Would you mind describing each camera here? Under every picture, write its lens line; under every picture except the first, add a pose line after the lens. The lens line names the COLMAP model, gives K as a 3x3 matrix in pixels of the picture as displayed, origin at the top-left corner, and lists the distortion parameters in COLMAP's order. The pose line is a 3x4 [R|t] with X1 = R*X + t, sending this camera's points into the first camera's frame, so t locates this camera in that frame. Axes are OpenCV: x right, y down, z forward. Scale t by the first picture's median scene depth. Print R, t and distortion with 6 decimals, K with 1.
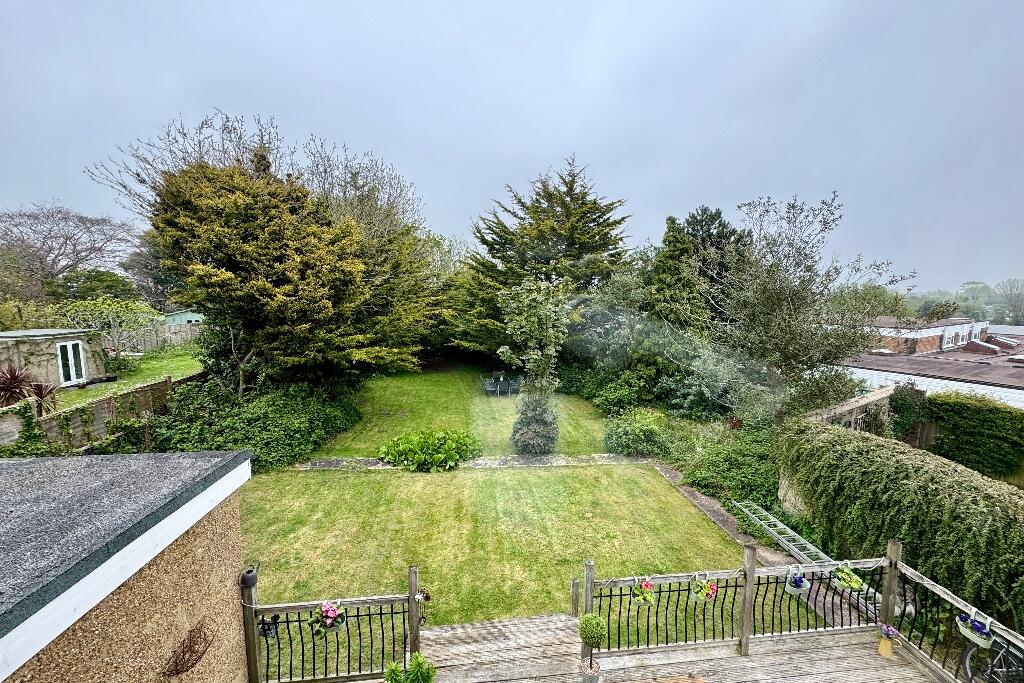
lens RADIAL K [[408.5, 0, 513.2], [0, 408.5, 337.4], [0, 0, 1]] dist [-0.002833, 0.000329]
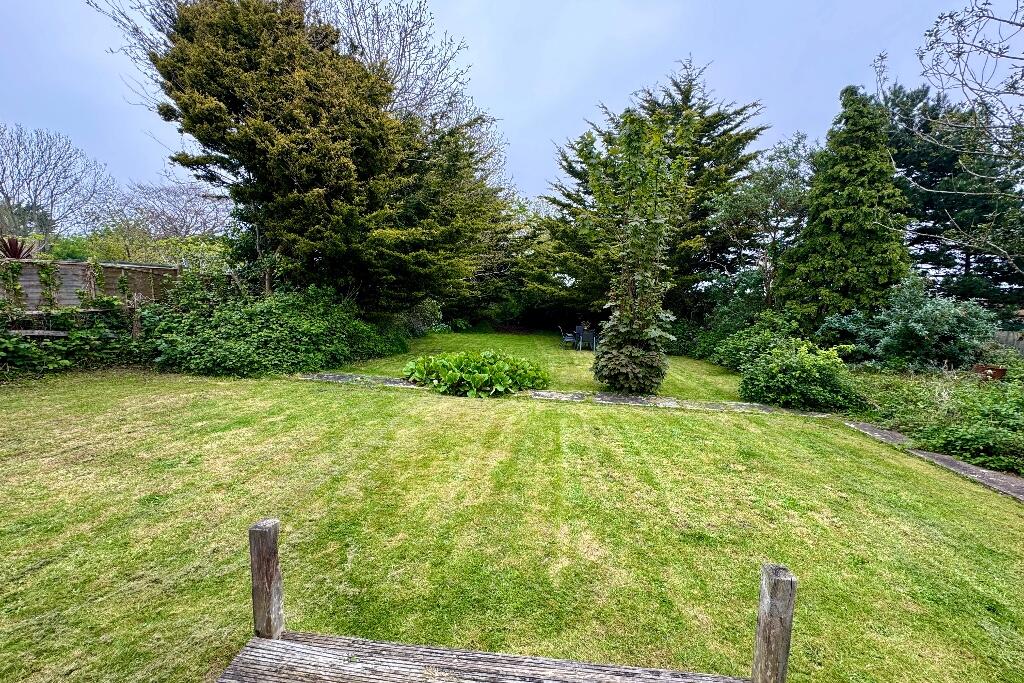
lens RADIAL K [[408.5, 0, 512.6], [0, 408.5, 337.5], [0, 0, 1]] dist [-0.002833, 0.000329]
pose [[0.975423, 0.043624, -0.215978, 0.011221], [-0.045066, 0.998982, -0.001752, 0.219825], [0.215682, 0.011442, 0.976397, 0.339719]]
